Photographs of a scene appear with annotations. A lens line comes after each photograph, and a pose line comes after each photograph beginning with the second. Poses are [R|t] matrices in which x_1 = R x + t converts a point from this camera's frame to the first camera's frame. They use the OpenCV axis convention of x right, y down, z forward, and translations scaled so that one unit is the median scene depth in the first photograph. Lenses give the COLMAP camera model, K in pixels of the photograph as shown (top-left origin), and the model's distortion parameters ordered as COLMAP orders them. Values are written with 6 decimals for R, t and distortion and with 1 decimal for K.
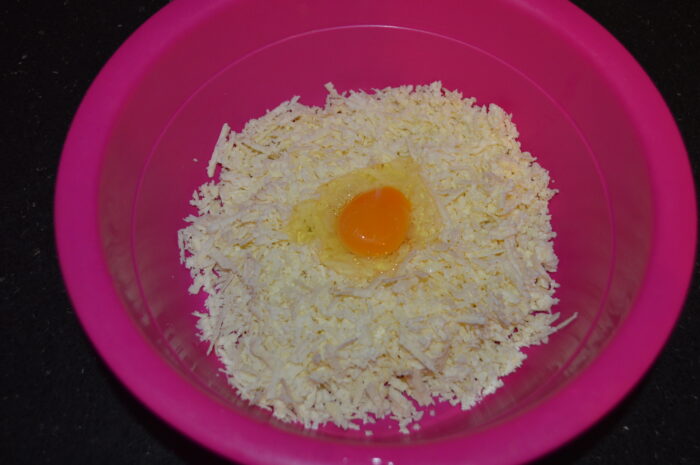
lens RADIAL K [[713.2, 0, 351.0], [0, 713.2, 231.2], [0, 0, 1]] dist [-0.001176, 0.000000]
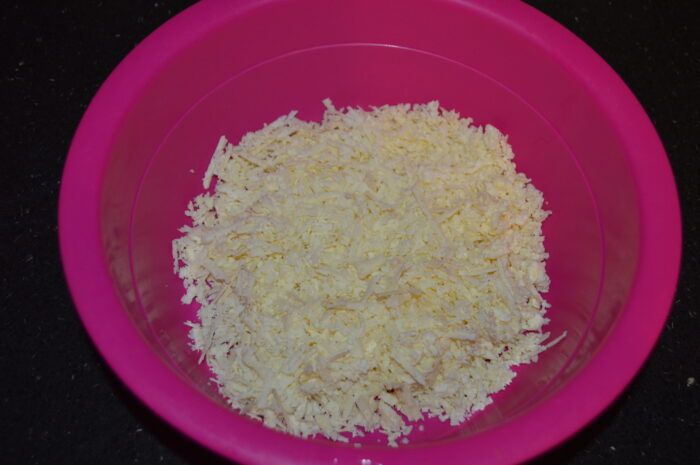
lens RADIAL K [[859.5, 0, 348.6], [0, 859.5, 232.8], [0, 0, 1]] dist [-0.021971, 0.000000]
pose [[0.999442, 0.029406, 0.015865, -0.015167], [-0.028581, 0.998342, -0.049960, 0.042177], [-0.017308, 0.049479, 0.998625, -0.210773]]
